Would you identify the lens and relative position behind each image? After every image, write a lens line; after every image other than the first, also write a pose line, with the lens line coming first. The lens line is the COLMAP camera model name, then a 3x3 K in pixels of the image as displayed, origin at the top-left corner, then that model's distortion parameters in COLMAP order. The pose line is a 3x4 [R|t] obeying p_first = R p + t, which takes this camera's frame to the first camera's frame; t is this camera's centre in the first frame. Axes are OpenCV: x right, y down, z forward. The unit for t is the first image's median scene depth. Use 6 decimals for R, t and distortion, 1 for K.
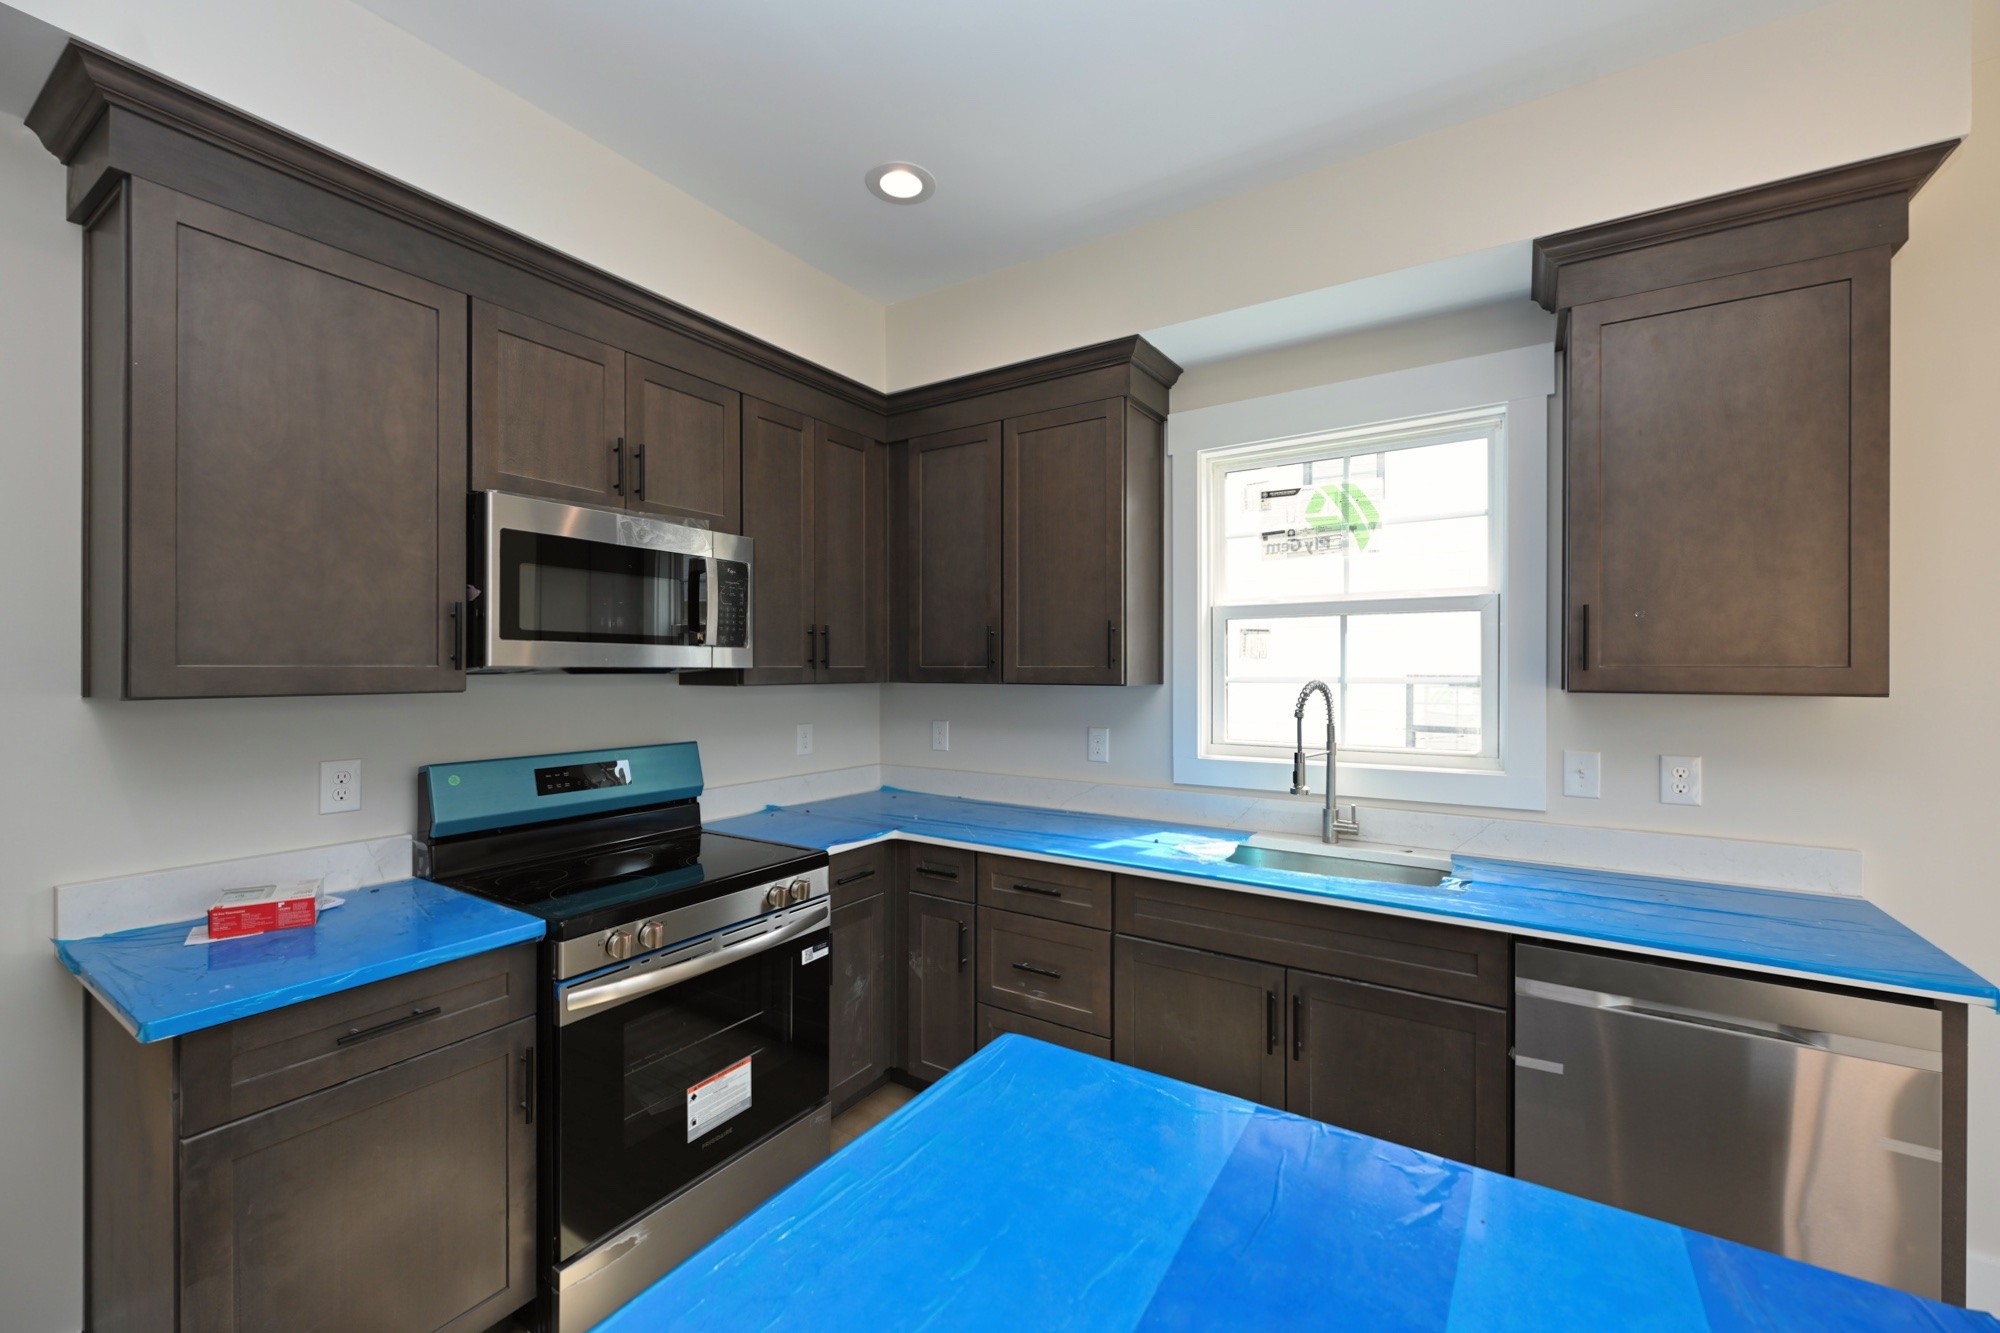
lens RADIAL K [[787.6, 0, 1000.0], [0, 787.6, 666.5], [0, 0, 1]] dist [-0.000609, -0.000016]
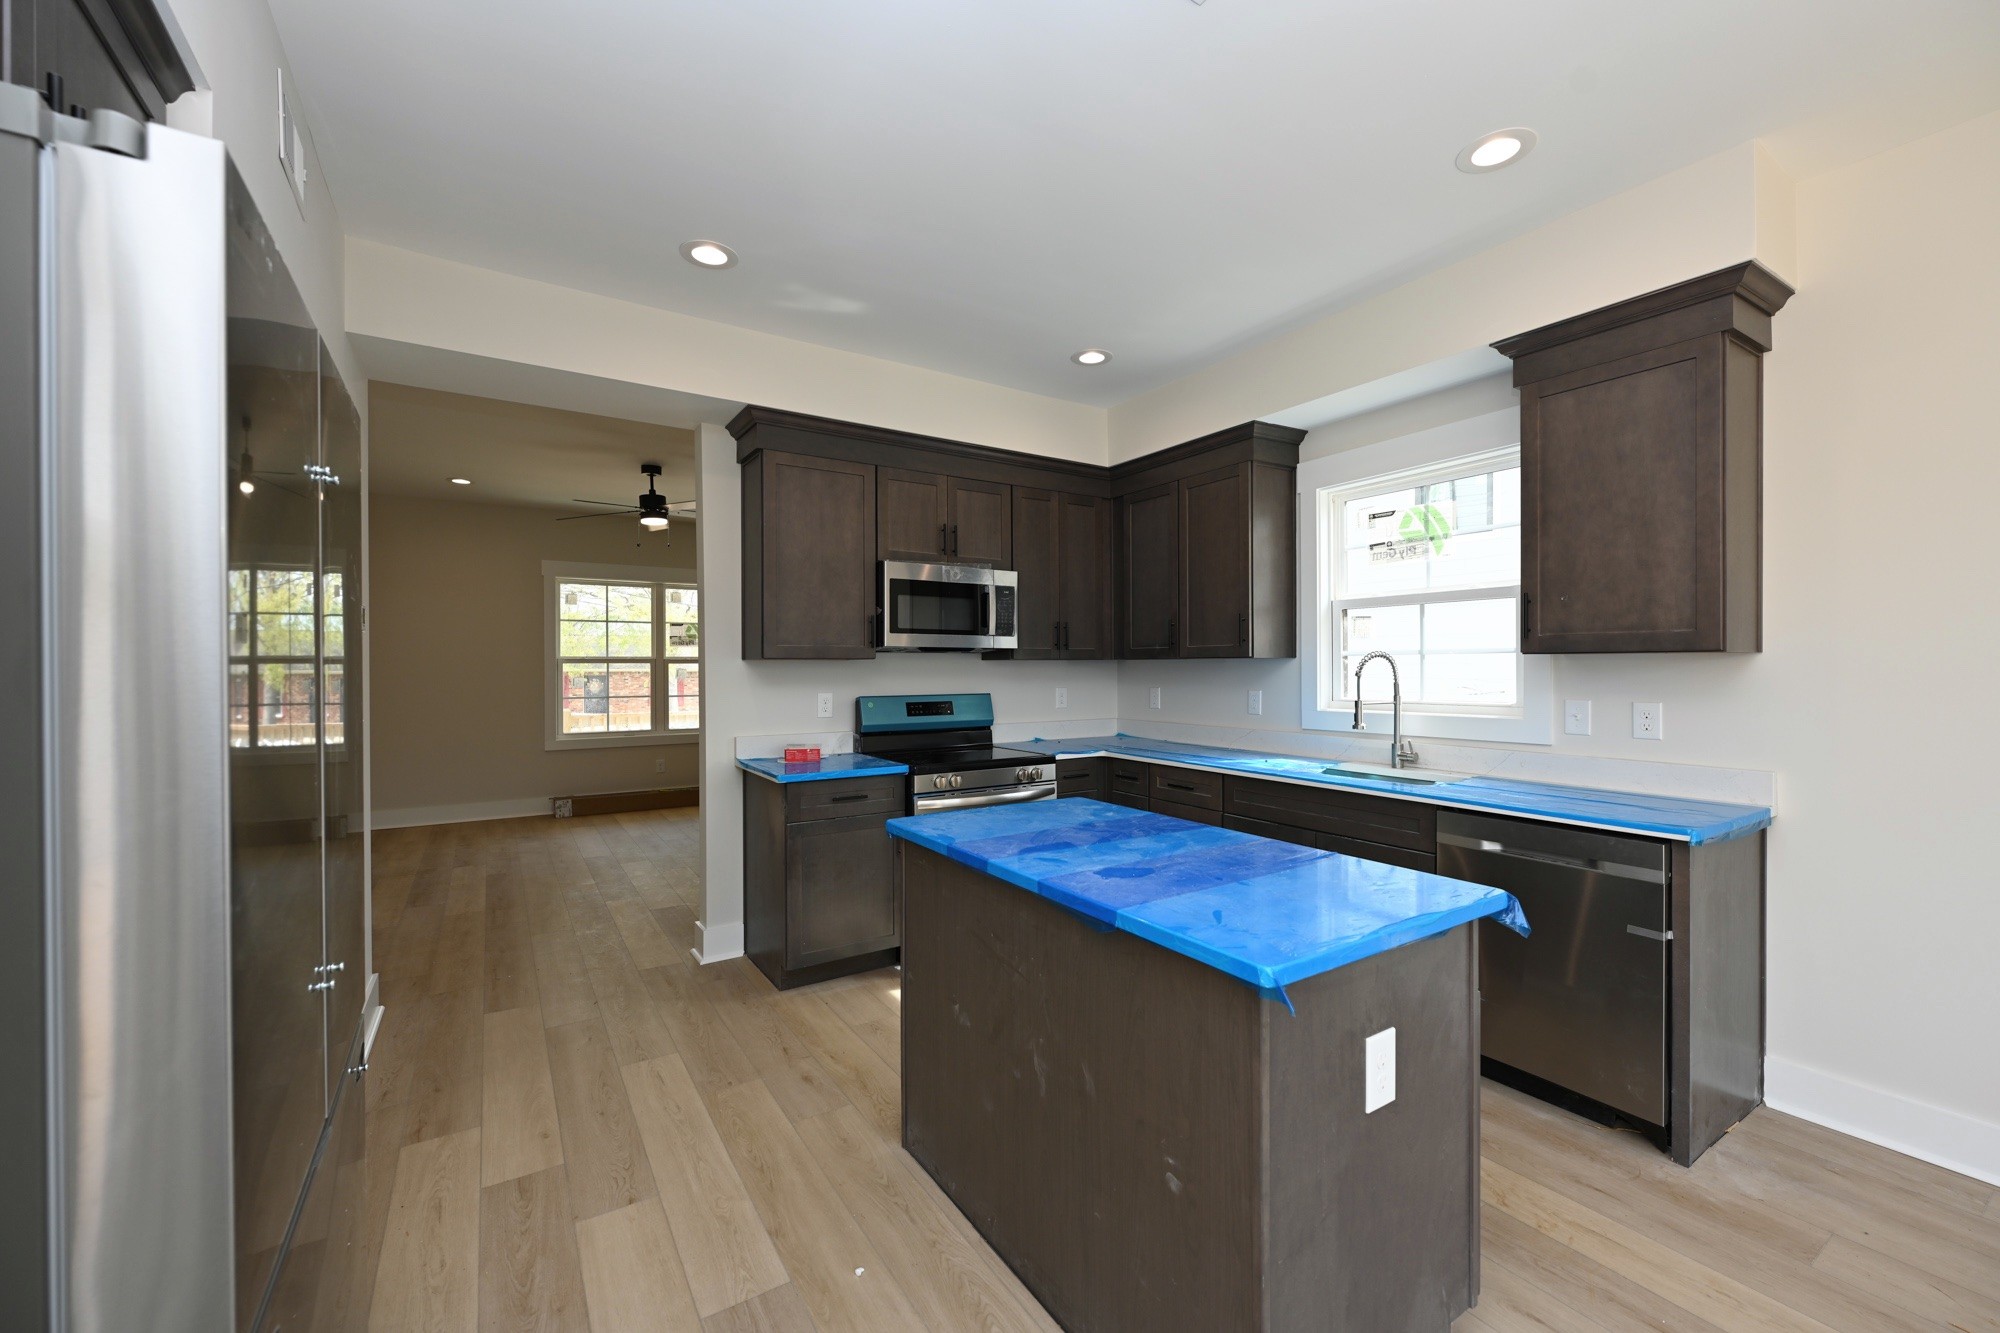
lens RADIAL K [[787.6, 0, 1000.0], [0, 787.6, 666.5], [0, 0, 1]] dist [-0.000609, -0.000016]
pose [[0.909147, -0.004152, -0.416454, 0.361887], [0.004860, 0.999988, 0.000641, 0.040209], [0.416447, -0.002607, 0.909156, -0.561842]]
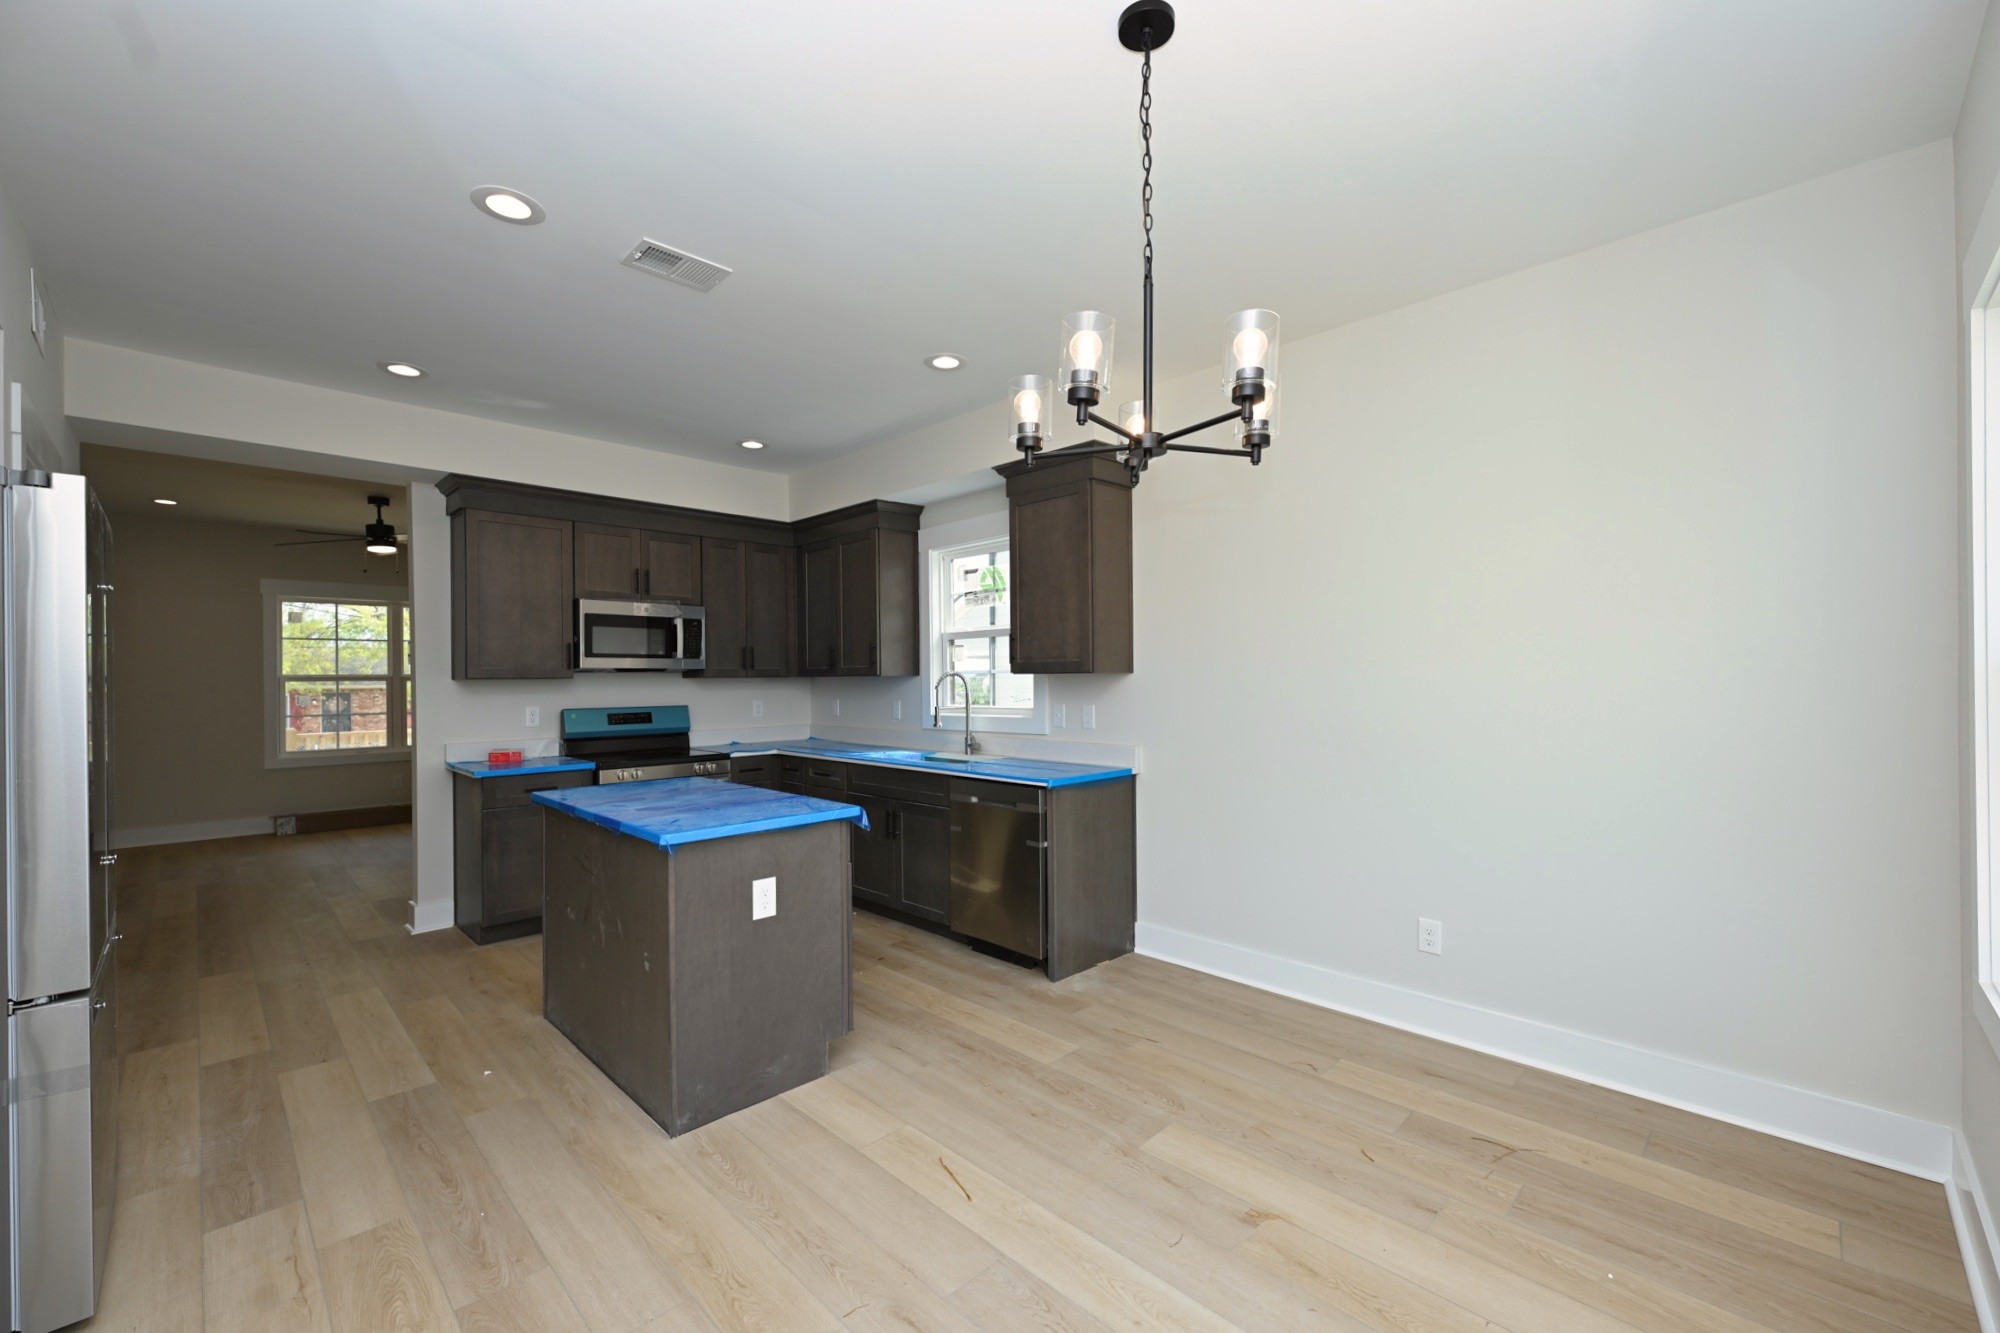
lens RADIAL K [[798.4, 0, 990.5], [0, 798.4, 674.4], [0, 0, 1]] dist [-0.000480, 0.000121]
pose [[0.975845, -0.010952, -0.218190, 0.908537], [0.010493, 0.999940, -0.003261, 0.032792], [0.218212, 0.000893, 0.975901, -0.925925]]
